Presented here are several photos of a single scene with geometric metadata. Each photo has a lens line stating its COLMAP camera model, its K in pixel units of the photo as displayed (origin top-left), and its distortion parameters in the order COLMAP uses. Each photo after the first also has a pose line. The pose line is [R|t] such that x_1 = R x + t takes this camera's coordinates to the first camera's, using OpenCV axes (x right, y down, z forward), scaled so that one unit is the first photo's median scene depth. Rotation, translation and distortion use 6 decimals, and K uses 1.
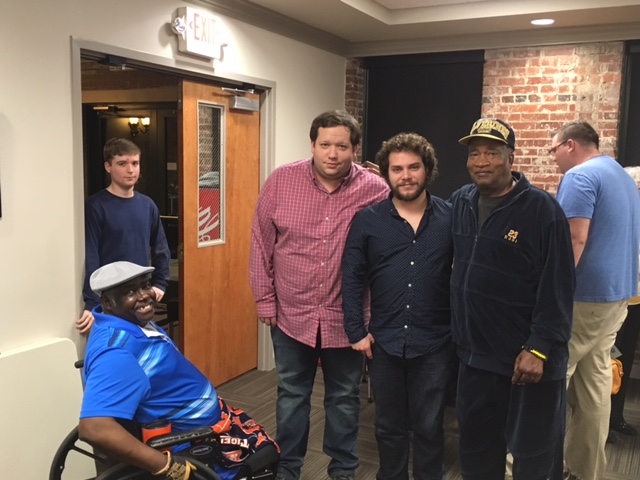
lens RADIAL K [[684.2, 0, 319.4], [0, 684.2, 242.2], [0, 0, 1]] dist [0.046564, 0.000000]
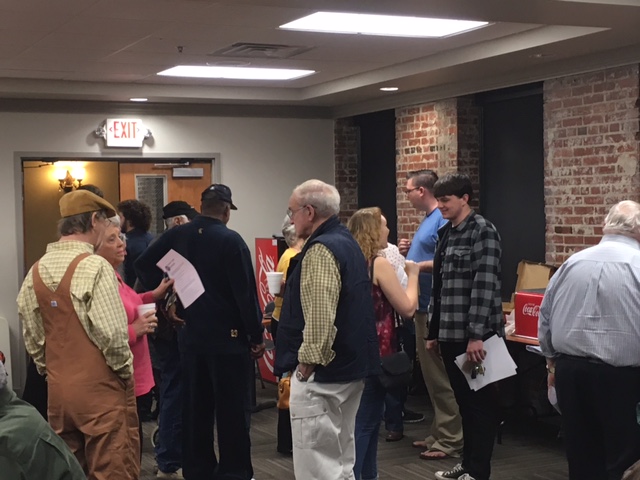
lens RADIAL K [[1115.6, 0, 320.9], [0, 1115.6, 237.4], [0, 0, 1]] dist [0.101173, 0.000000]
pose [[0.801097, -0.020469, -0.598184, 1.330585], [-0.034425, 0.996185, -0.080190, 0.088306], [0.597543, 0.084833, 0.797337, -0.555029]]
